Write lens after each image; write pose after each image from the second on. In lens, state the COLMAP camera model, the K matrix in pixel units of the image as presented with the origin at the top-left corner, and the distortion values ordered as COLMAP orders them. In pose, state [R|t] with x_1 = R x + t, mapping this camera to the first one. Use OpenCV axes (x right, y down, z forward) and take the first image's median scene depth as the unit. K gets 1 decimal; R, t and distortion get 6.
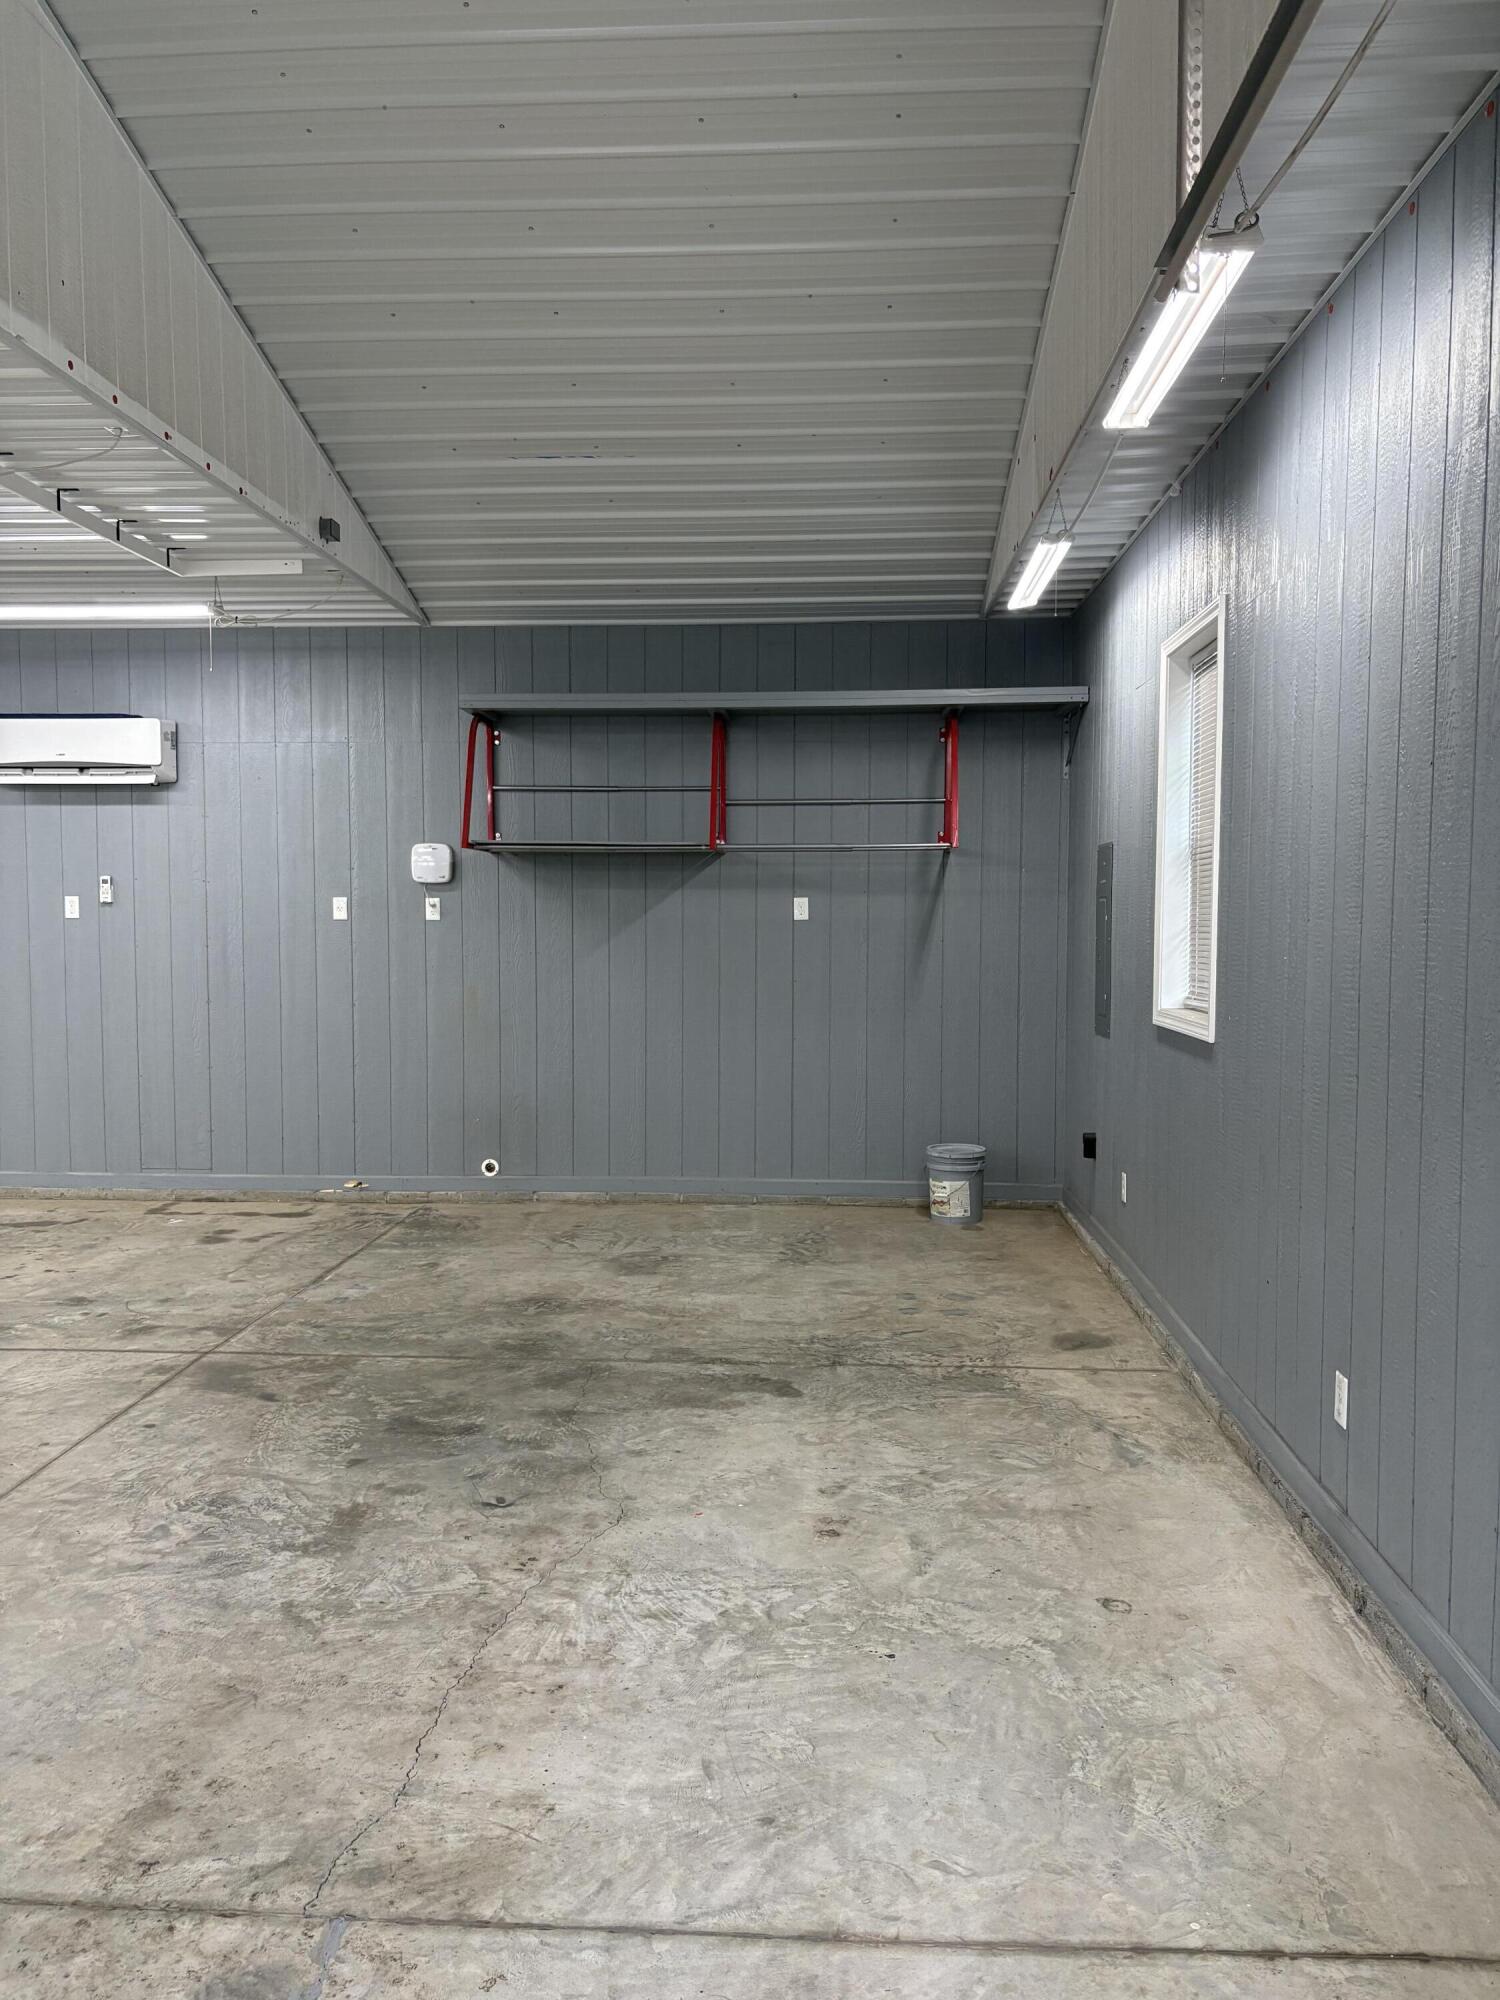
lens RADIAL K [[1510.9, 0, 742.9], [0, 1510.9, 1008.0], [0, 0, 1]] dist [0.035194, -0.038861]
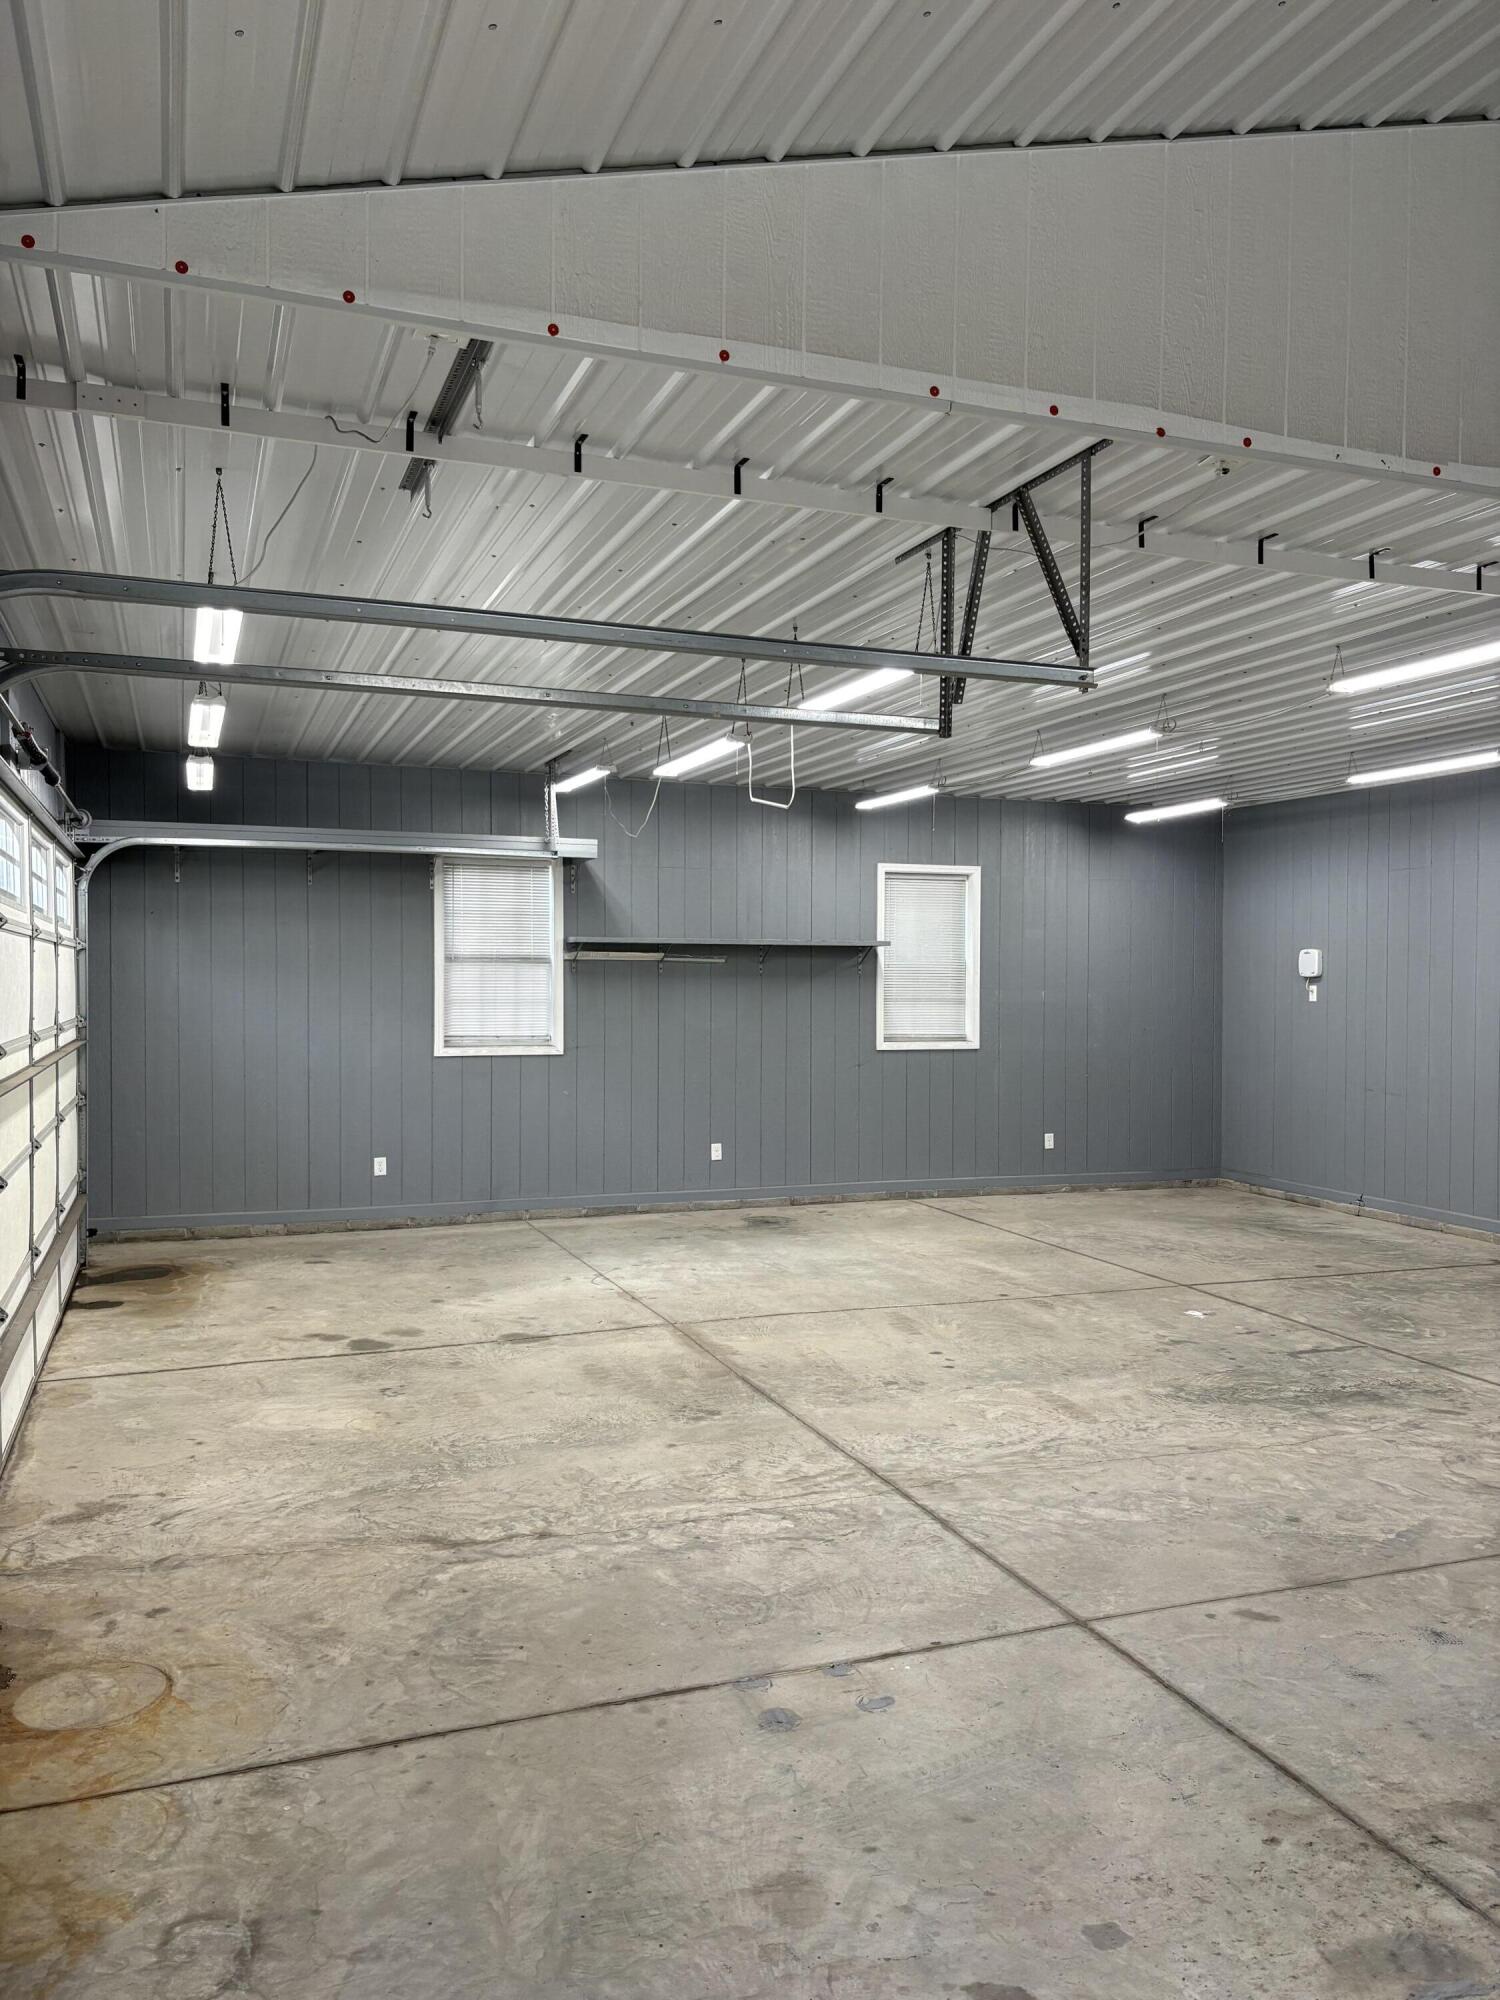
lens RADIAL K [[1510.9, 0, 759.0], [0, 1510.9, 1021.0], [0, 0, 1]] dist [0.035194, -0.038861]
pose [[0.409631, 0.026792, -0.911858, 0.232979], [-0.063061, 0.998009, 0.000995, -0.023361], [0.910069, 0.057095, 0.410505, -0.005868]]
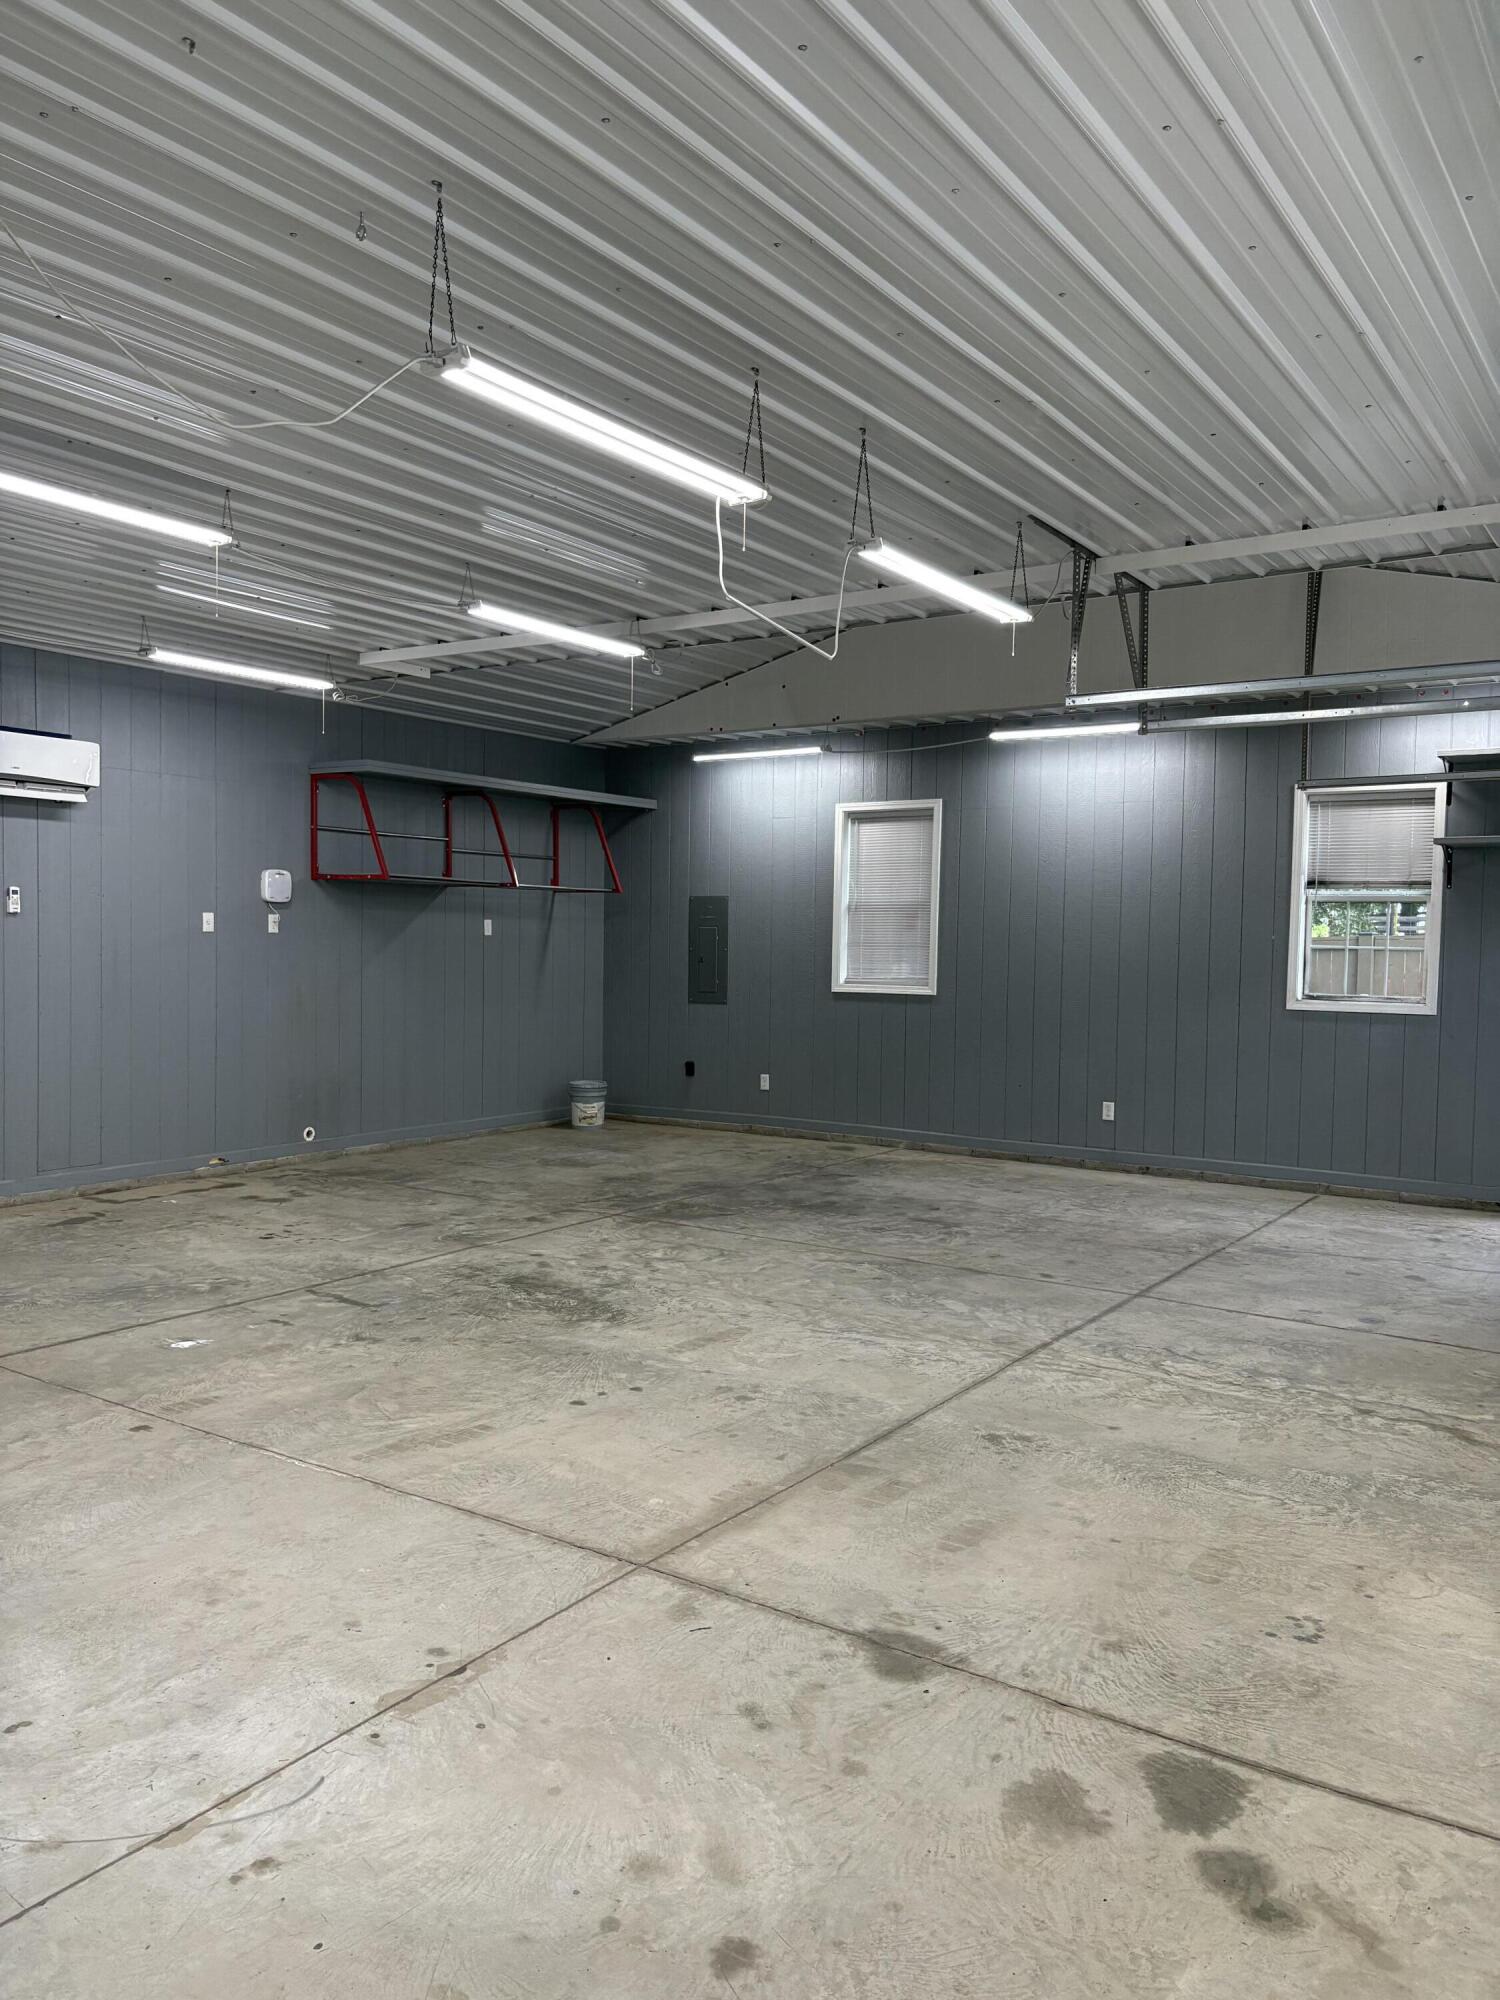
lens RADIAL K [[1510.9, 0, 739.0], [0, 1510.9, 1000.6], [0, 0, 1]] dist [0.035194, -0.038861]
pose [[0.506934, -0.029983, 0.861463, -1.753209], [0.037823, 0.999206, 0.012519, -0.008312], [-0.861155, 0.026237, 0.507665, 0.108560]]
